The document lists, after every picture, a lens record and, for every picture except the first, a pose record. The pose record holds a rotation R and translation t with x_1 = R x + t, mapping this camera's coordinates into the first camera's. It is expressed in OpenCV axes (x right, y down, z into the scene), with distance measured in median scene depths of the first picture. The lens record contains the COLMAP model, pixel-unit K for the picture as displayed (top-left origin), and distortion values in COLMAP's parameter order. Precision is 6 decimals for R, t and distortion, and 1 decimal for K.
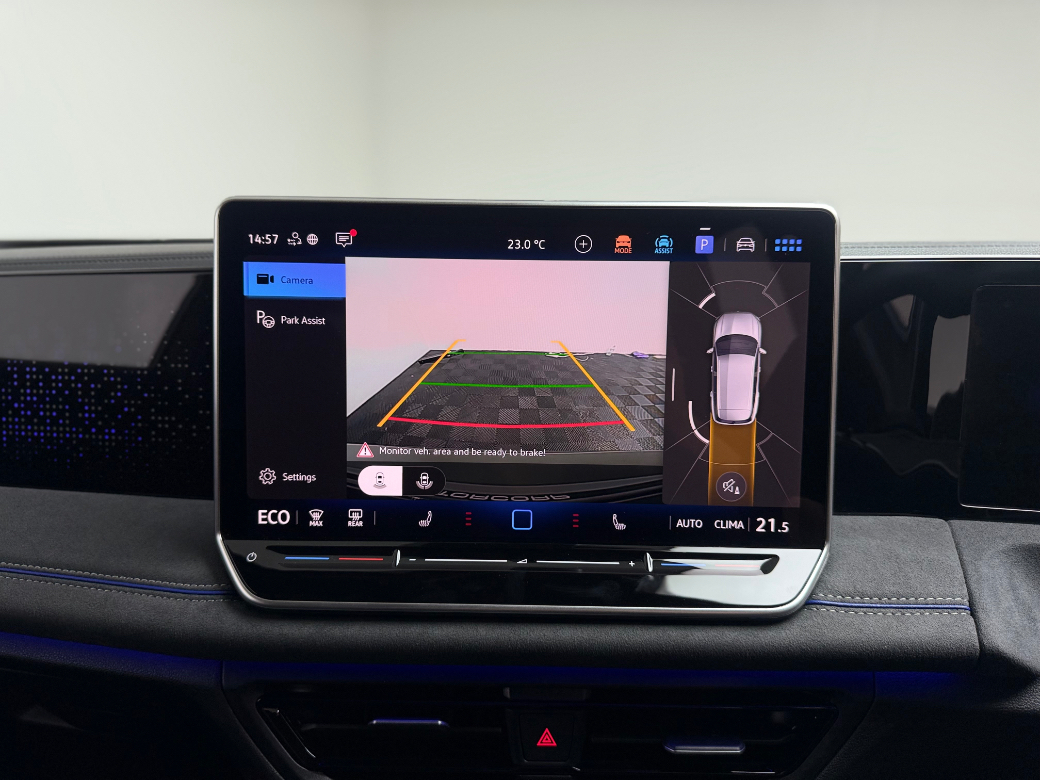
lens RADIAL K [[738.3, 0, 511.2], [0, 738.3, 391.5], [0, 0, 1]] dist [0.010774, -0.028025]
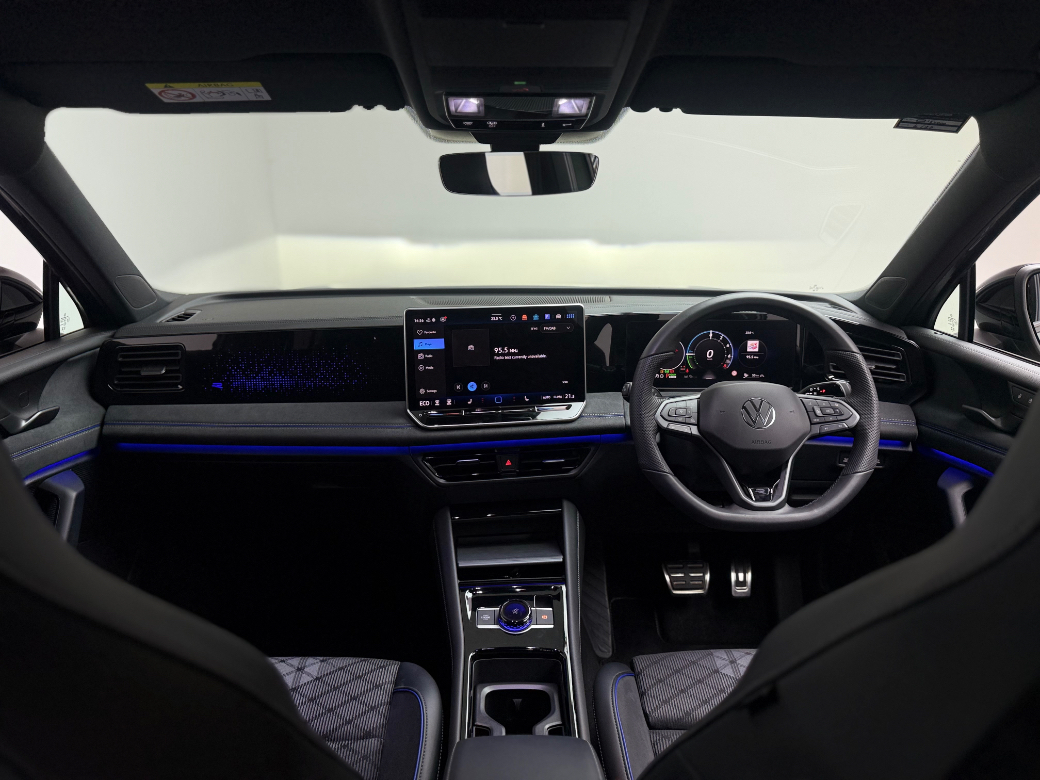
lens RADIAL K [[738.3, 0, 492.7], [0, 738.3, 364.2], [0, 0, 1]] dist [0.010774, -0.028025]
pose [[0.985224, -0.056024, 0.161850, -0.546223], [0.046262, 0.996911, 0.063468, -0.201193], [-0.164906, -0.055042, 0.984772, -2.303137]]
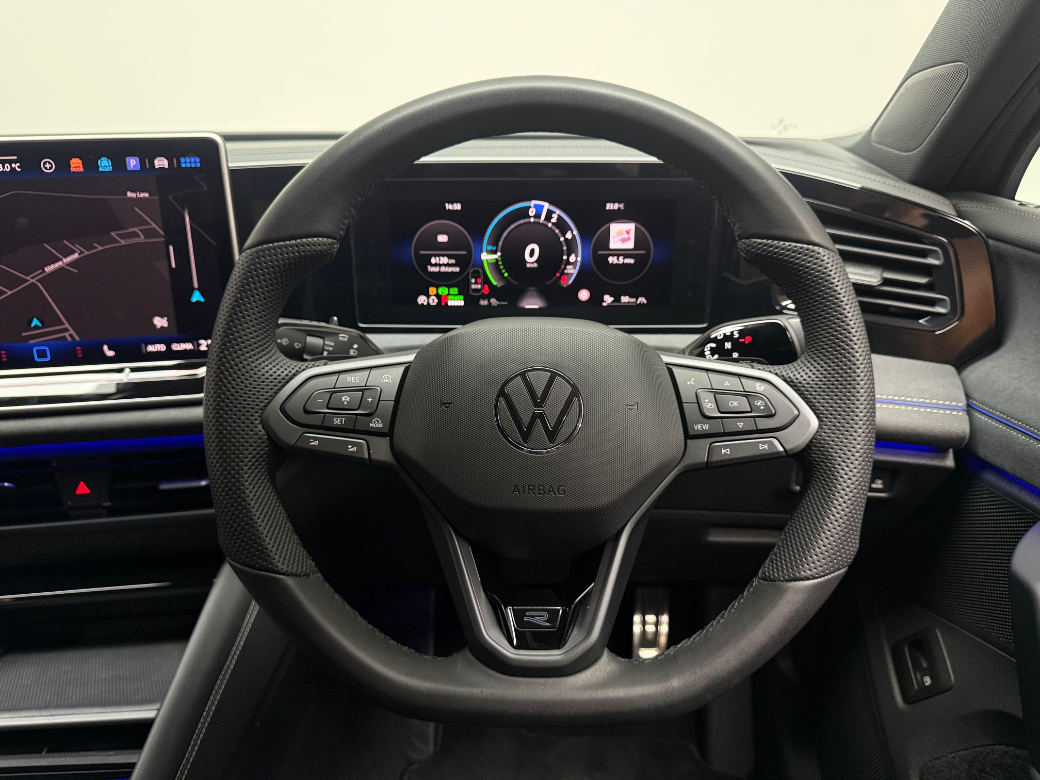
lens RADIAL K [[738.3, 0, 518.0], [0, 738.3, 386.8], [0, 0, 1]] dist [0.010774, -0.028025]
pose [[0.985546, -0.076770, 0.151016, 0.745149], [0.044778, 0.977773, 0.204828, -0.026715], [-0.163384, -0.195105, 0.967078, -0.644365]]
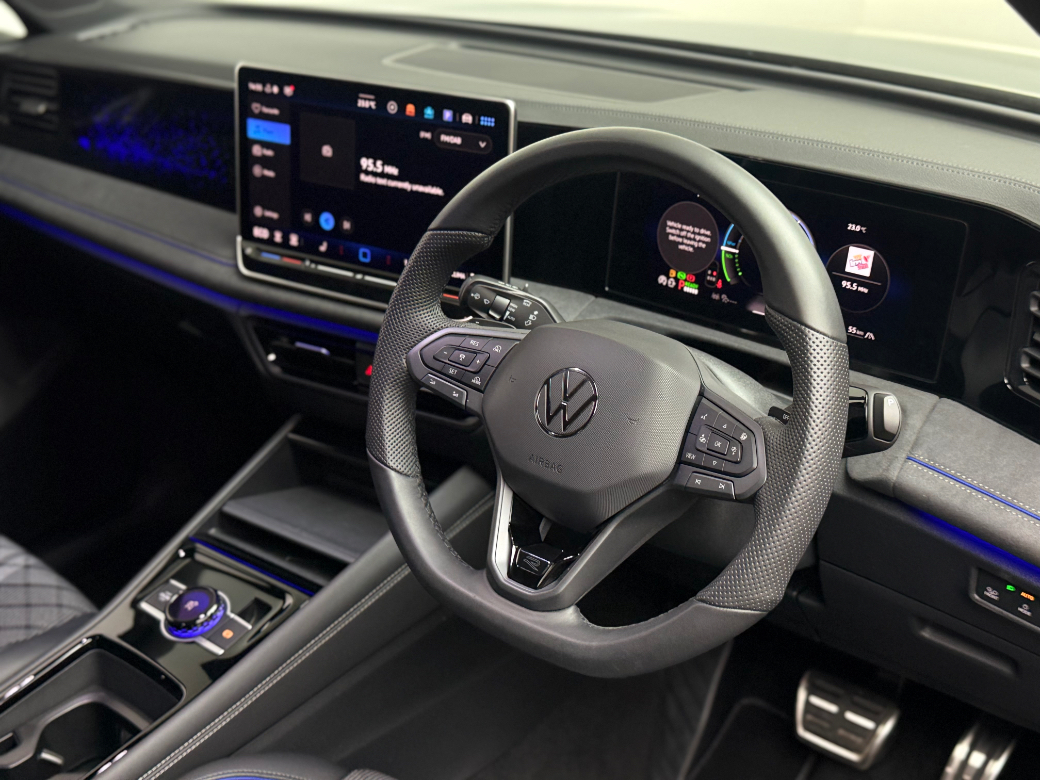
lens RADIAL K [[1249.4, 0, 512.6], [0, 1249.4, 366.1], [0, 0, 1]] dist [0.104450, 0.000000]
pose [[0.868511, 0.194378, -0.455968, 1.819333], [-0.079337, 0.962555, 0.259216, -0.398824], [0.489280, -0.188956, 0.851411, -1.541836]]
